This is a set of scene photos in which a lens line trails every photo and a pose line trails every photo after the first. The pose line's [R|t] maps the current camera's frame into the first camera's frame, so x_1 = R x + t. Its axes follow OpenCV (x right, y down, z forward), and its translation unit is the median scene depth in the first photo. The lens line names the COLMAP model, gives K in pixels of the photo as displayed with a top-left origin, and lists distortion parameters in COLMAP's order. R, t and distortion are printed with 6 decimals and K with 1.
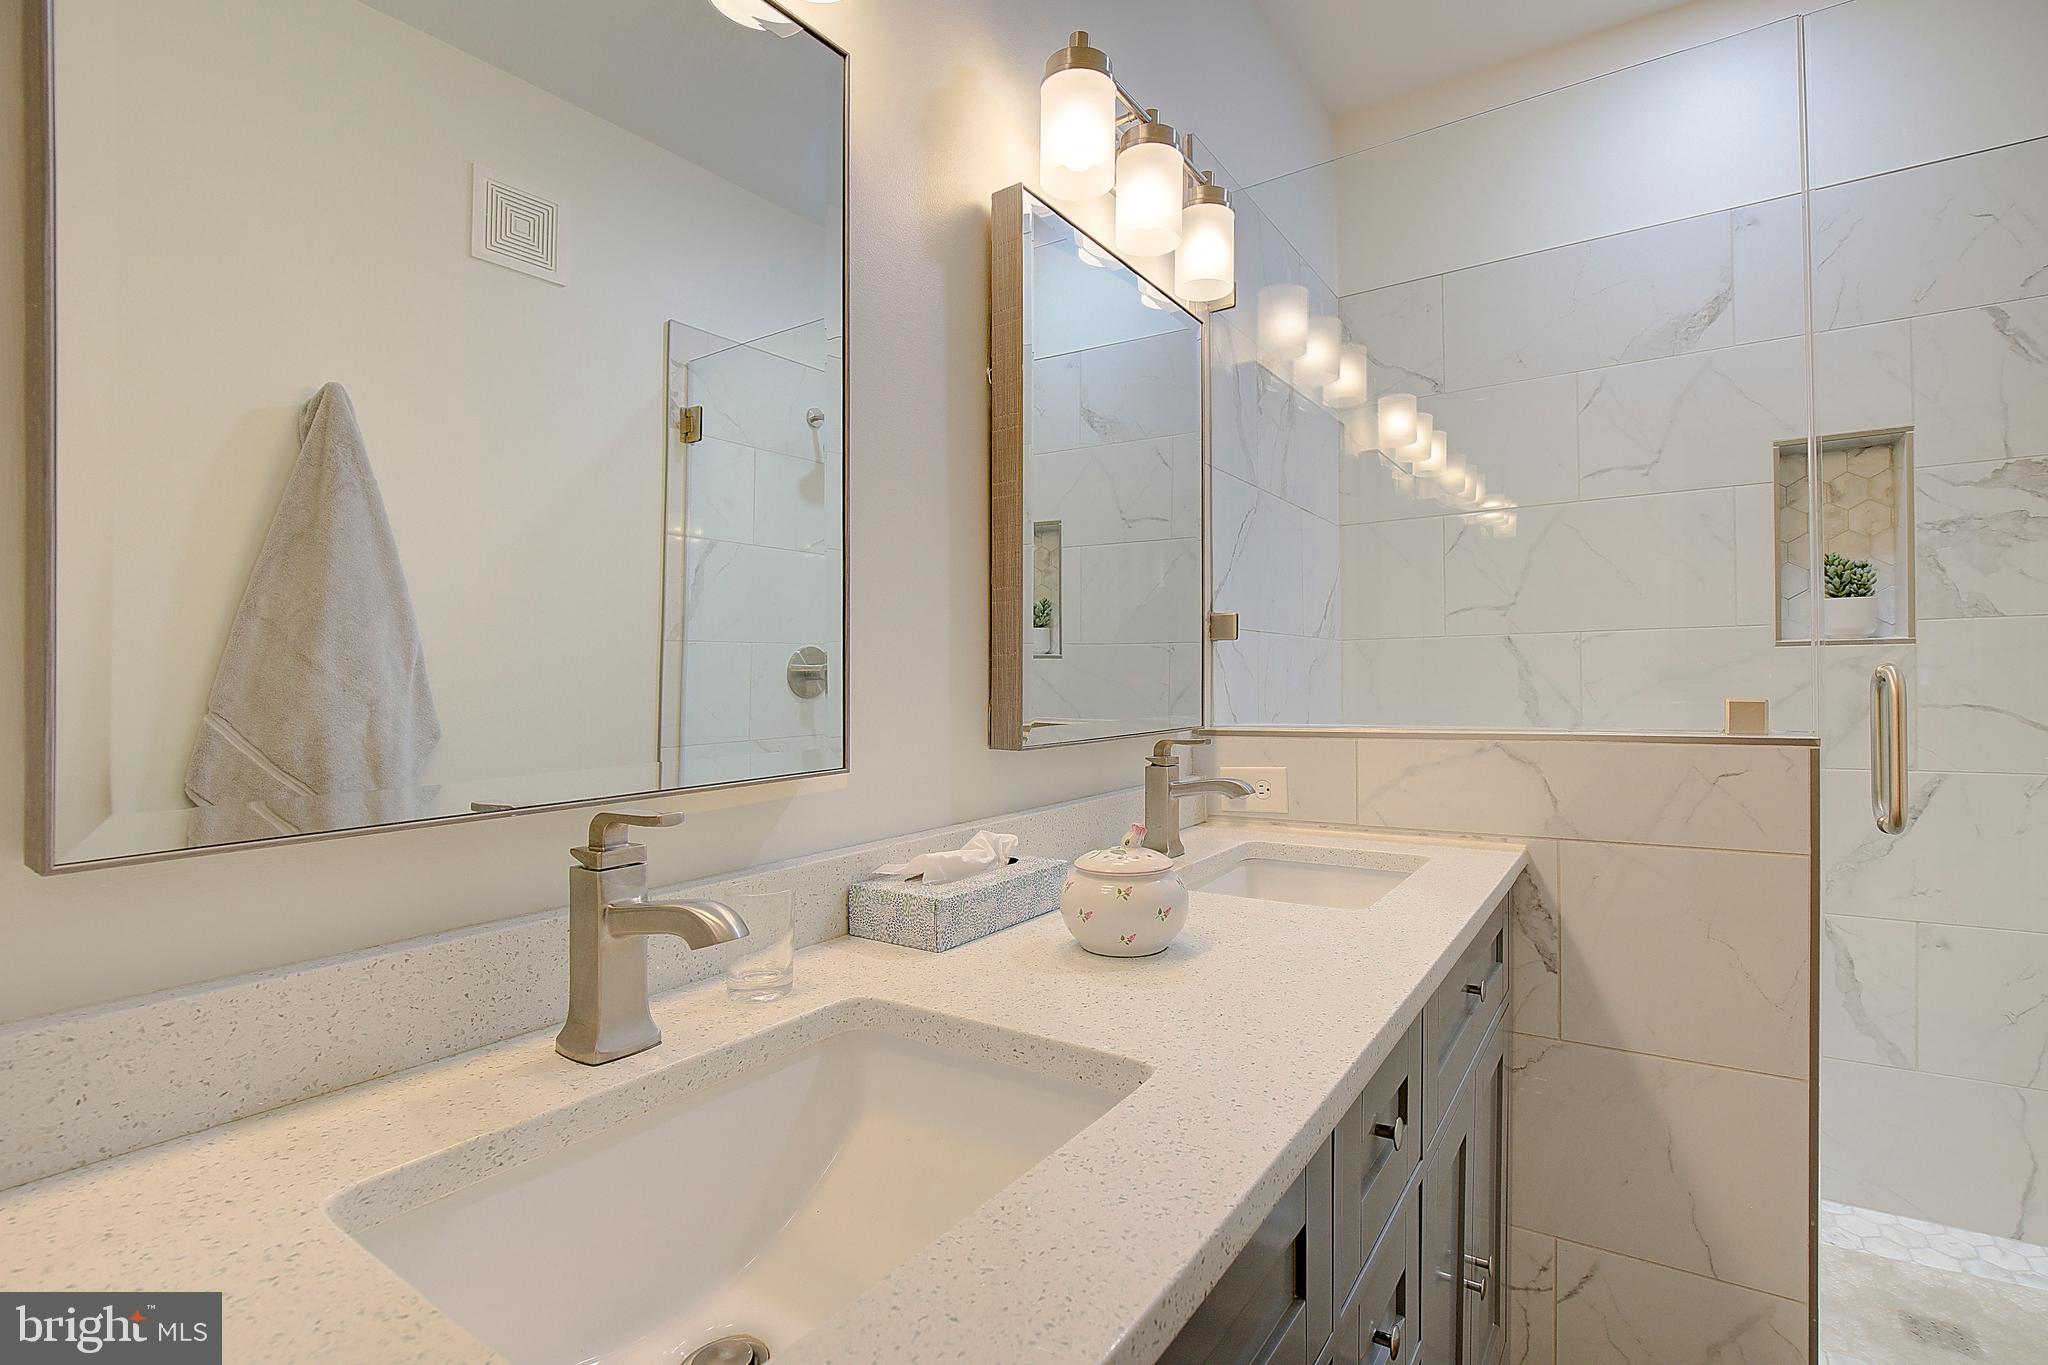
lens RADIAL K [[937.9, 0, 1075.9], [0, 937.9, 725.6], [0, 0, 1]] dist [-0.029458, 0.005295]
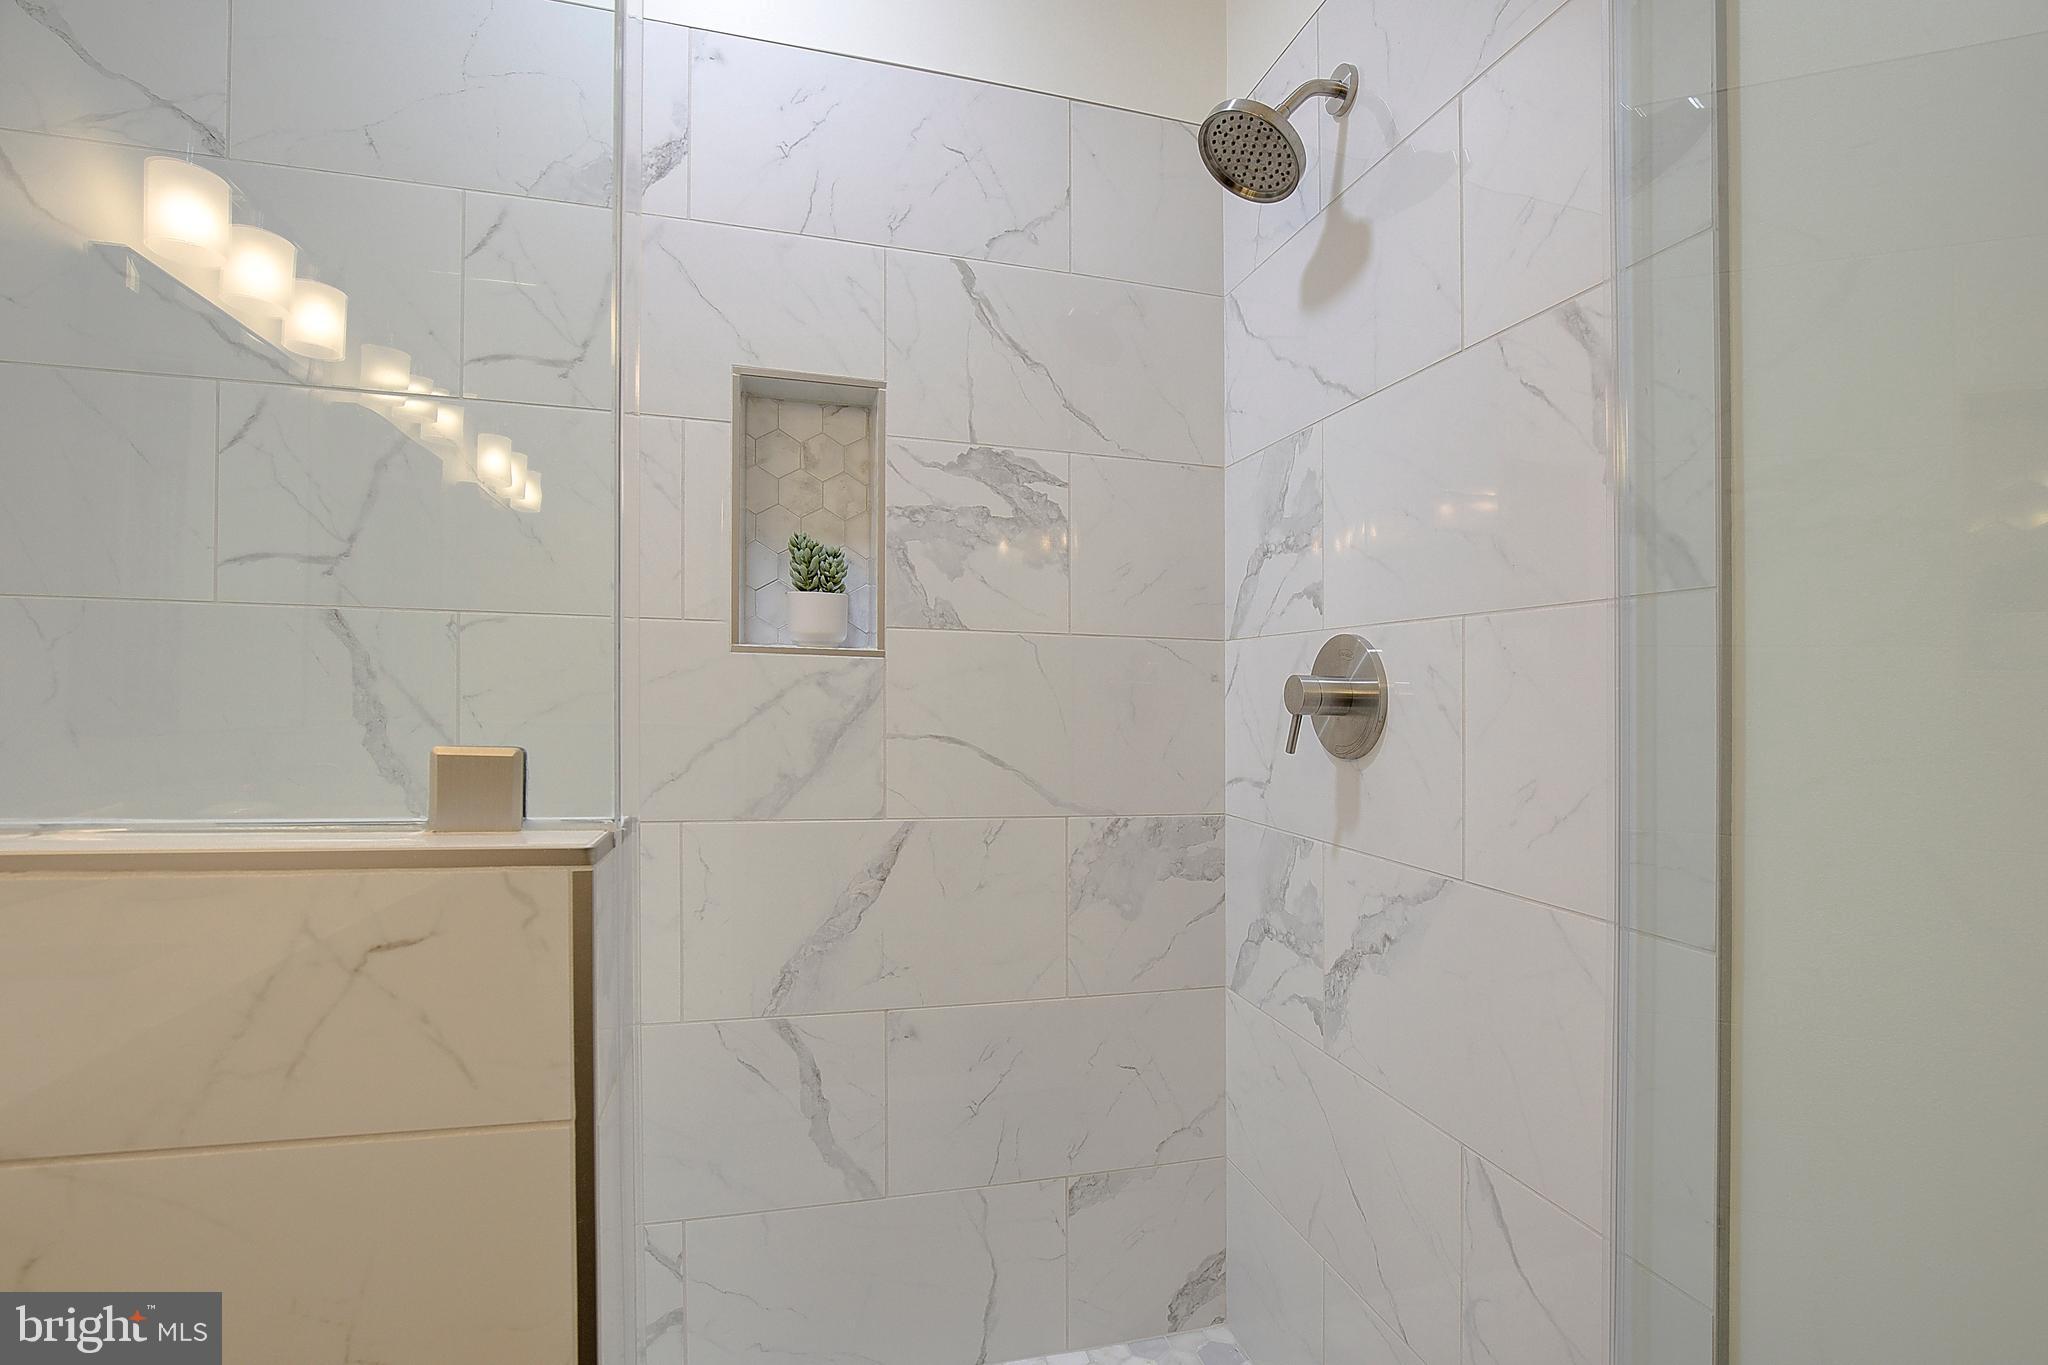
lens RADIAL K [[937.9, 0, 1028.4], [0, 937.9, 739.6], [0, 0, 1]] dist [-0.029458, 0.005295]
pose [[0.679421, -0.006328, 0.733722, 0.418282], [-0.001848, 0.999945, 0.010336, -0.027935], [-0.733747, -0.008379, 0.679371, 0.370802]]
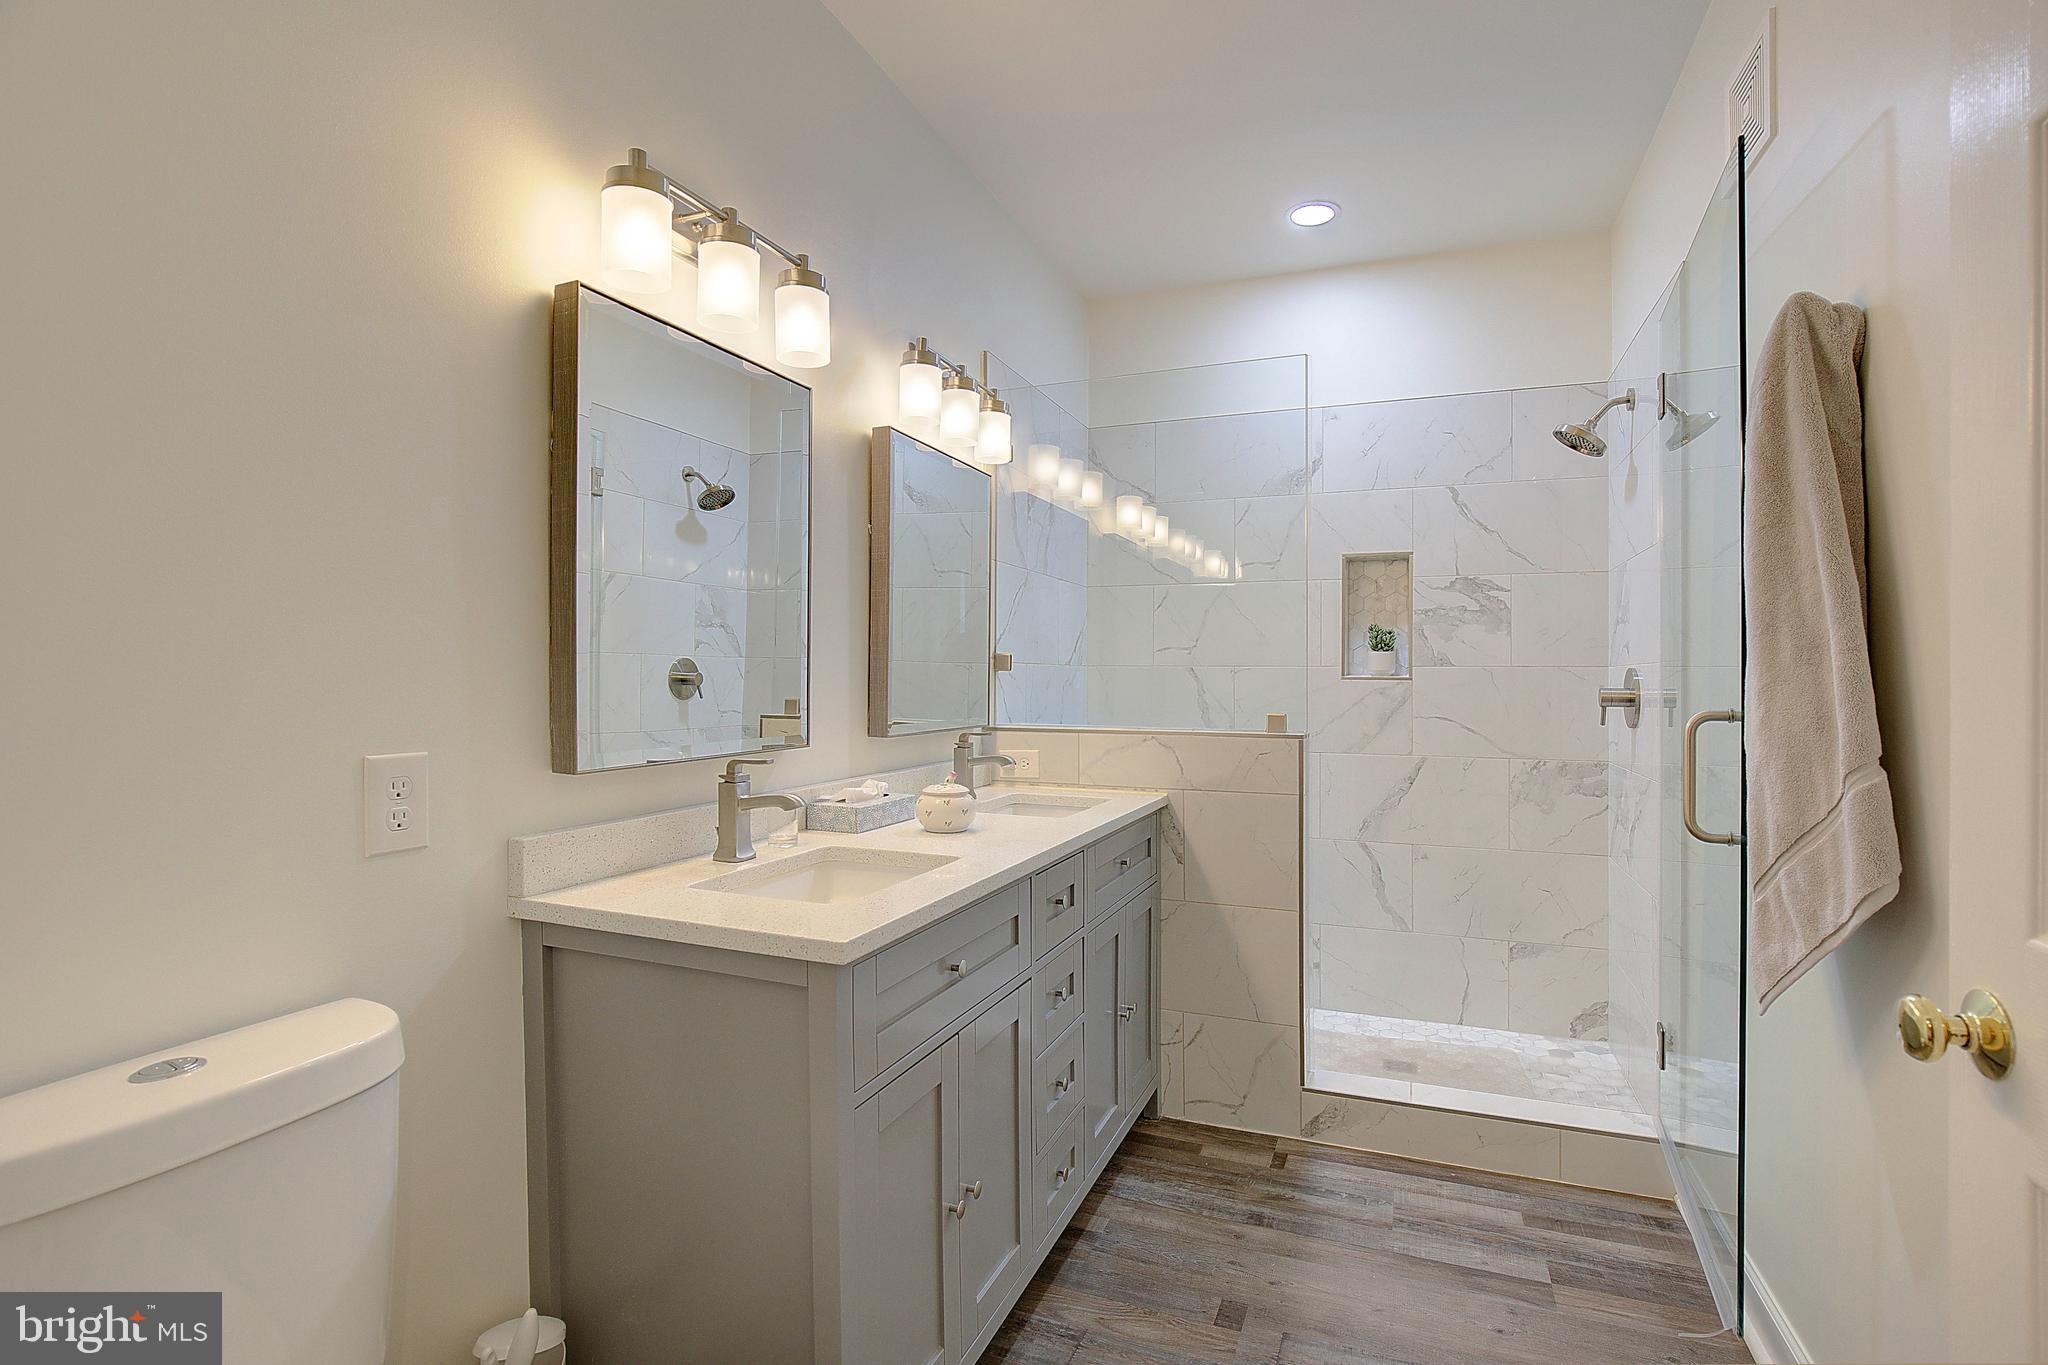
lens RADIAL K [[937.9, 0, 1057.0], [0, 937.9, 698.9], [0, 0, 1]] dist [-0.029458, 0.005295]
pose [[0.980783, 0.014911, 0.194533, -0.059487], [-0.010174, 0.999627, -0.025331, -0.004798], [-0.194838, 0.022865, 0.980569, -0.566488]]
